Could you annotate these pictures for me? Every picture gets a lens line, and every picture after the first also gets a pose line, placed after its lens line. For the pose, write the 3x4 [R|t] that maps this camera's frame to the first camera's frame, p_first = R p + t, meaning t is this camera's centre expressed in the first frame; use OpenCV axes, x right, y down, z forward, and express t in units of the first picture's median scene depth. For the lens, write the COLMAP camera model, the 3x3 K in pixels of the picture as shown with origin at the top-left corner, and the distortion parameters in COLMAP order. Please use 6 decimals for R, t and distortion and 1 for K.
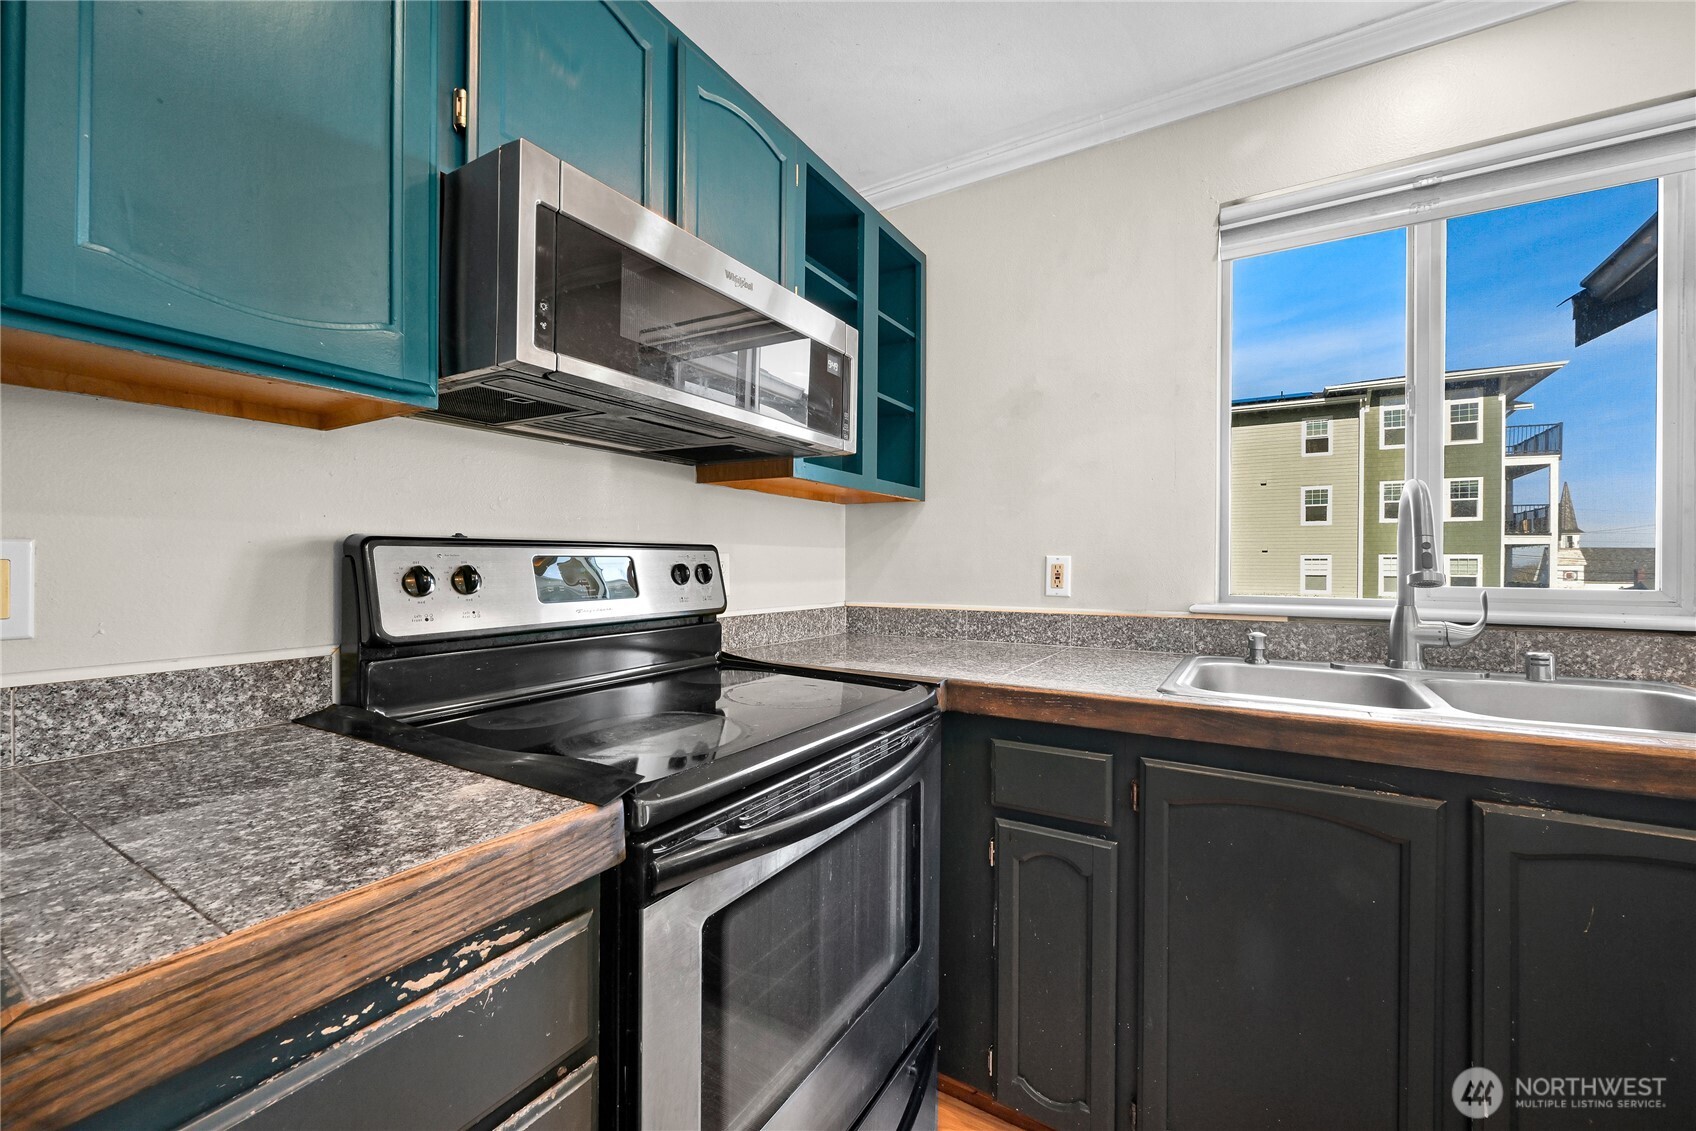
lens RADIAL K [[684.7, 0, 854.3], [0, 684.7, 561.6], [0, 0, 1]] dist [0.000584, 0.000059]
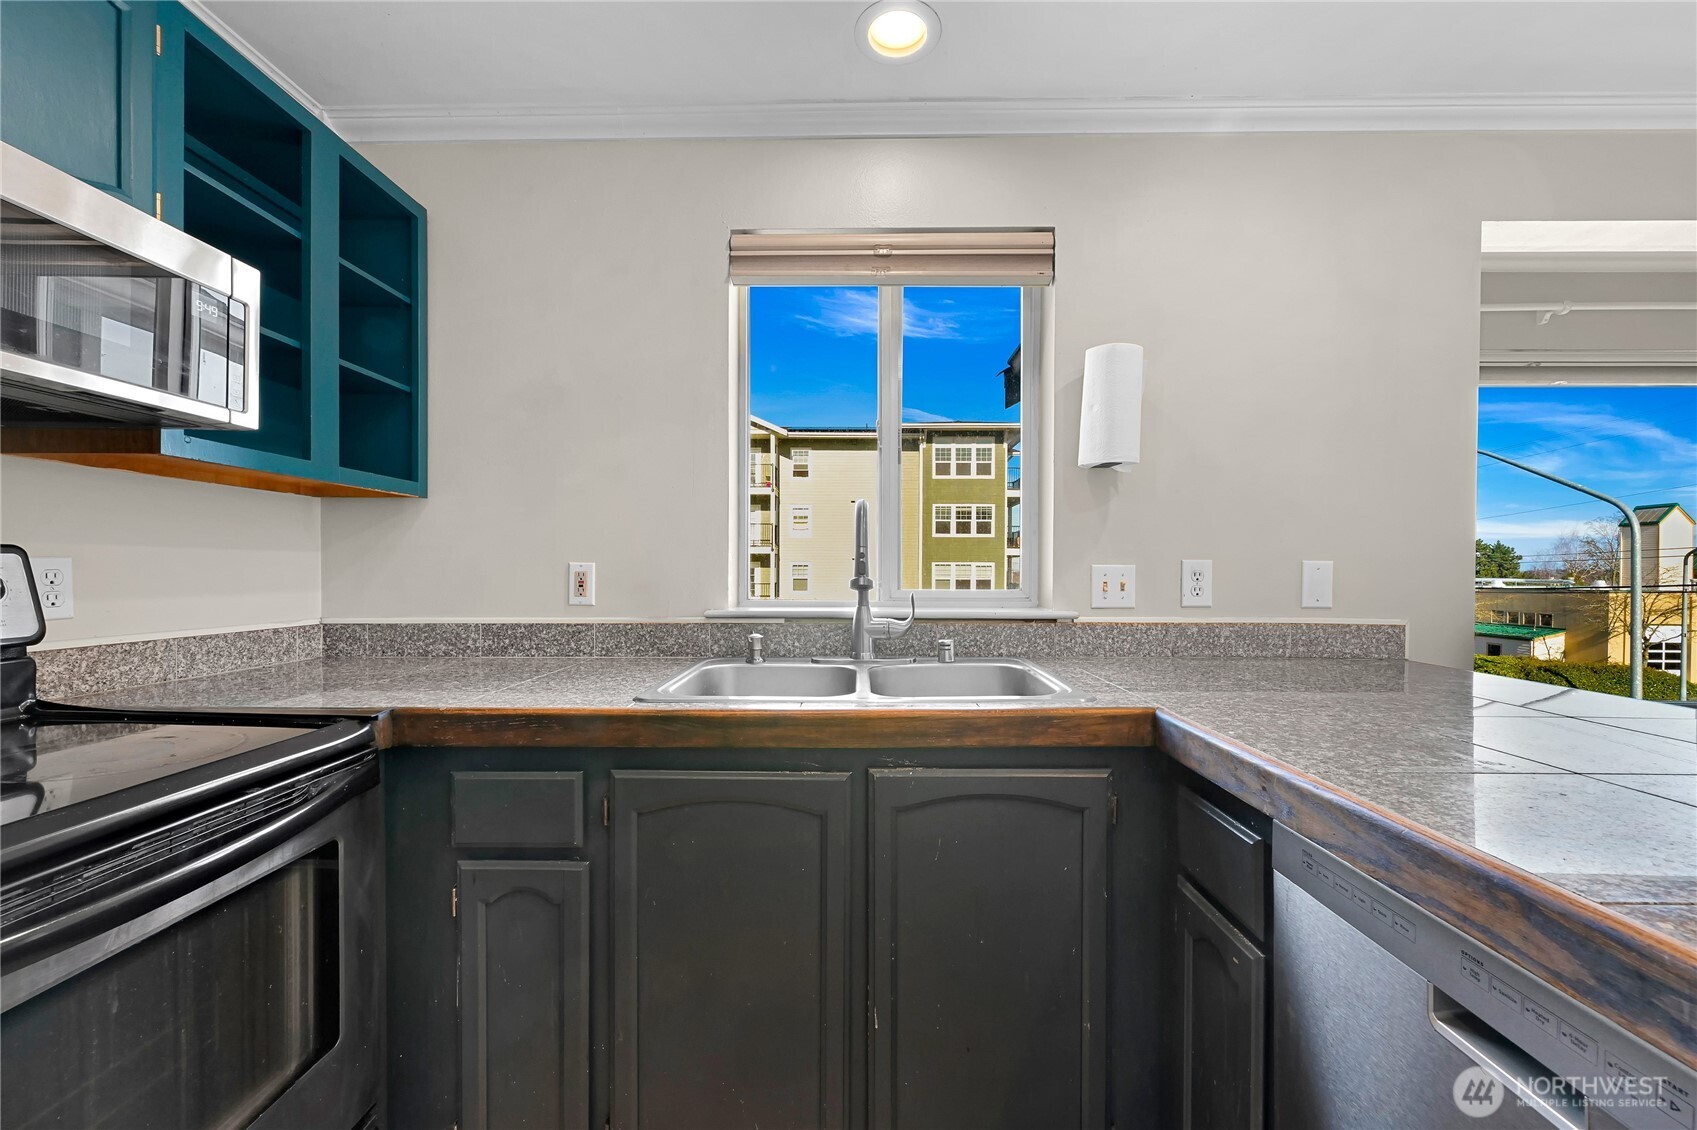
lens RADIAL K [[680.0, 0, 851.4], [0, 680.0, 574.9], [0, 0, 1]] dist [-0.001639, 0.000009]
pose [[0.862965, -0.005532, 0.505234, 0.175015], [0.000325, 0.999946, 0.010394, -0.001383], [-0.505264, -0.008806, 0.862920, -0.003349]]
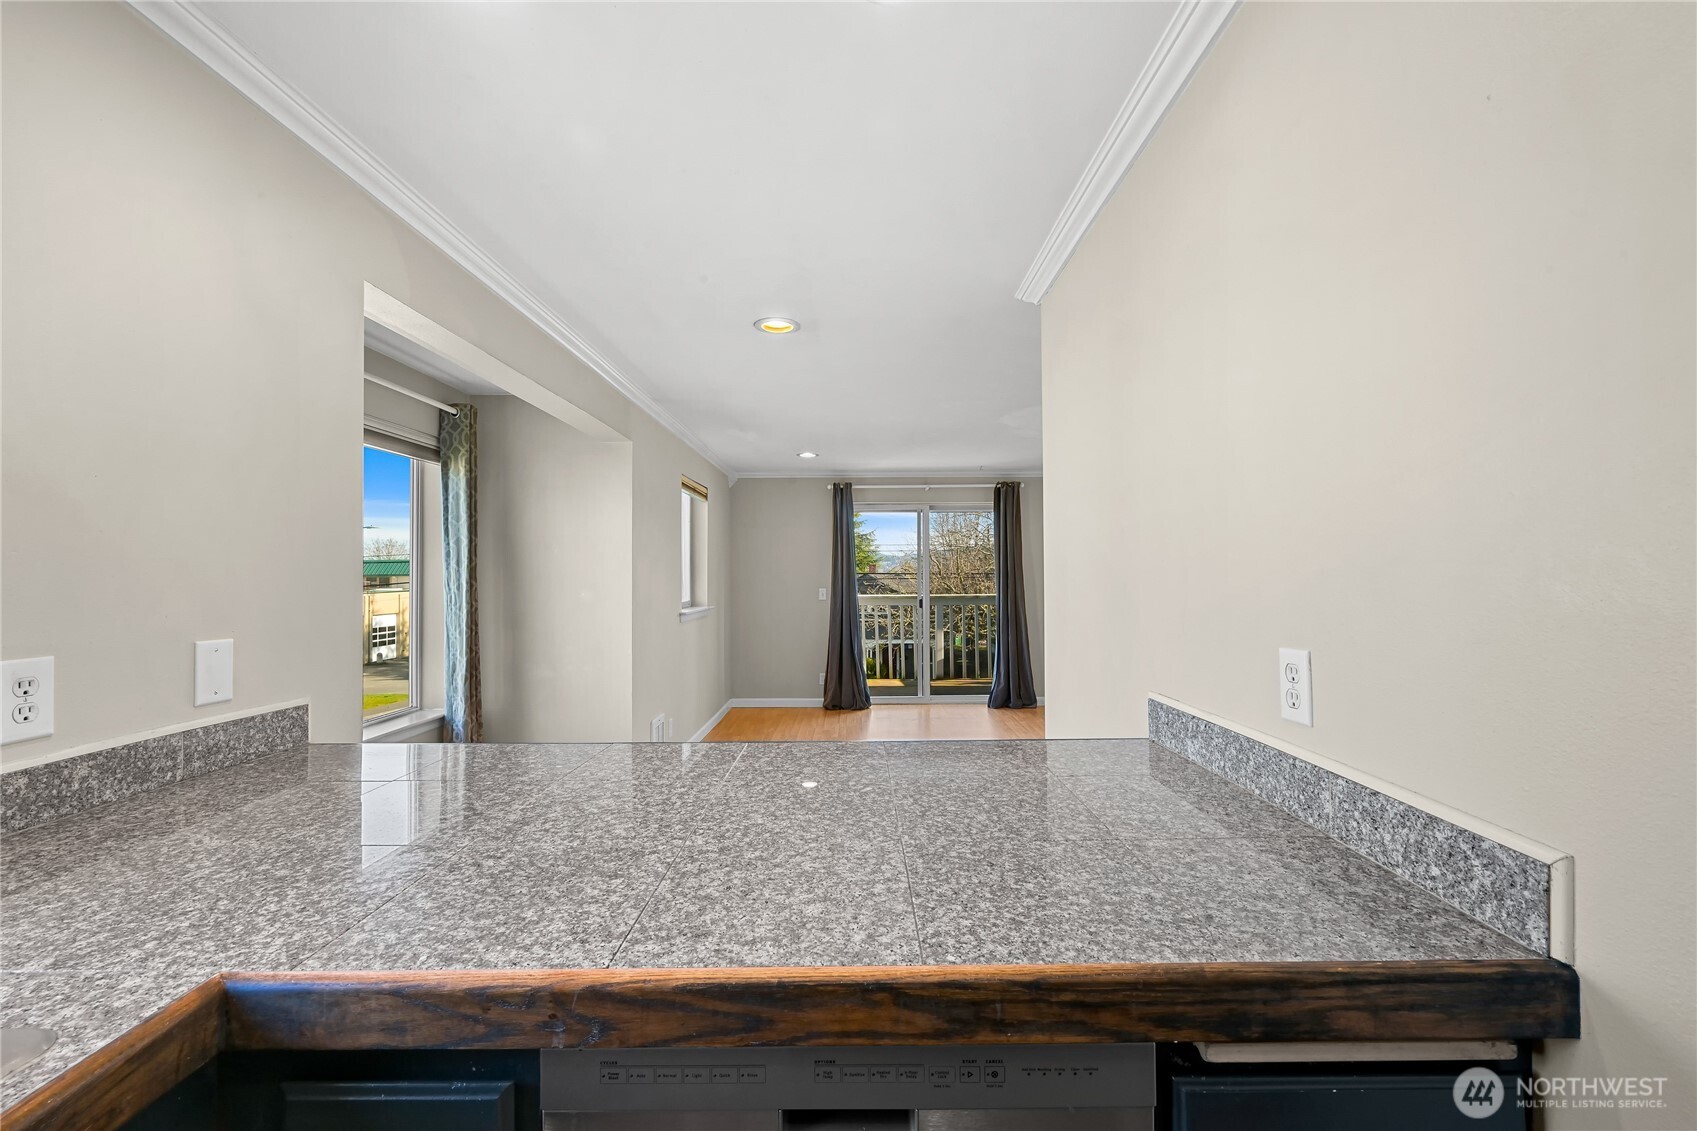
lens RADIAL K [[689.4, 0, 853.0], [0, 689.4, 568.8], [0, 0, 1]] dist [-0.000308, -0.000120]
pose [[-0.520118, 0.005244, 0.854078, 0.268206], [0.001262, 0.999985, -0.005371, -0.096055], [-0.854093, -0.001716, -0.520117, 0.348390]]
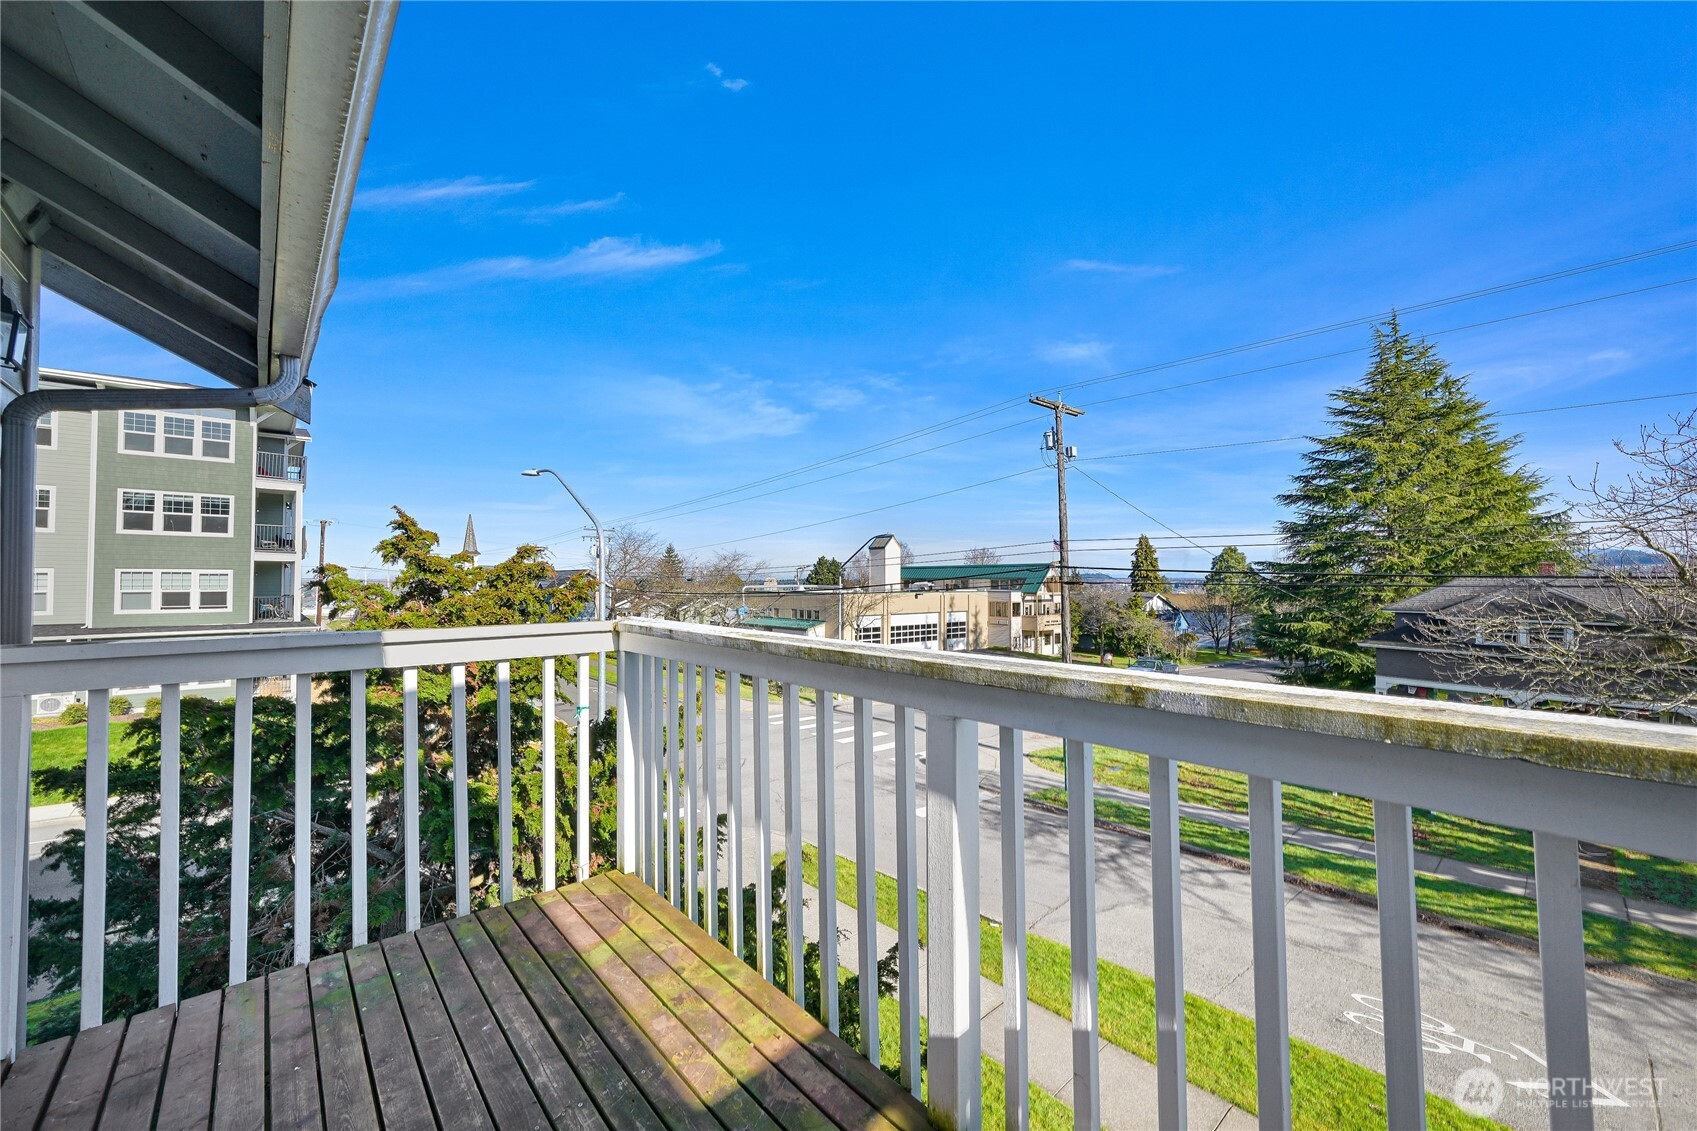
lens RADIAL K [[659.9, 0, 853.9], [0, 659.9, 562.2], [0, 0, 1]] dist [-0.000825, 0.000017]
pose [[0.279167, 0.021703, 0.959997, 3.859076], [-0.002268, 0.999757, -0.021943, -0.032509], [-0.960240, 0.003948, 0.279148, -3.400378]]
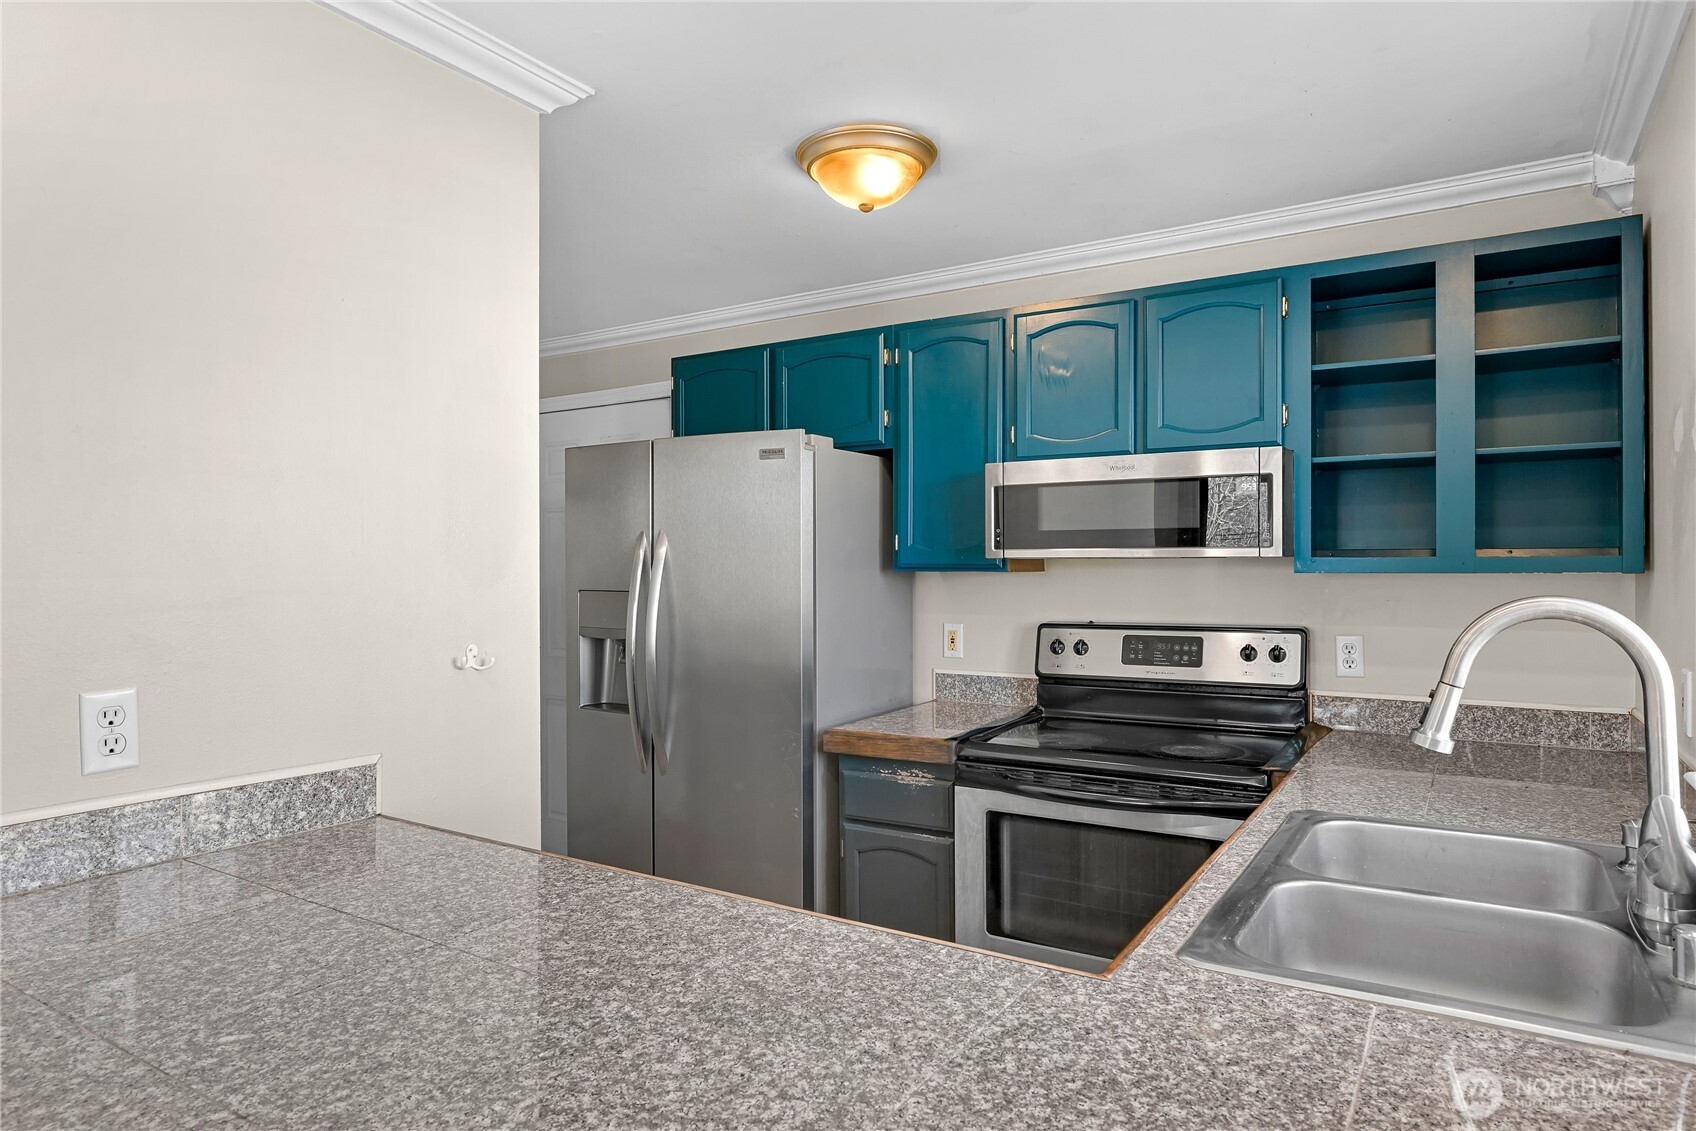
lens RADIAL K [[997.9, 0, 848.0], [0, 997.9, 565.5], [0, 0, 1]] dist [0.003340, 0.001614]
pose [[-0.020384, -0.009248, -0.999749, 1.501609], [0.003840, 0.999949, -0.009329, -0.120294], [0.999785, -0.004029, -0.020348, 0.301385]]
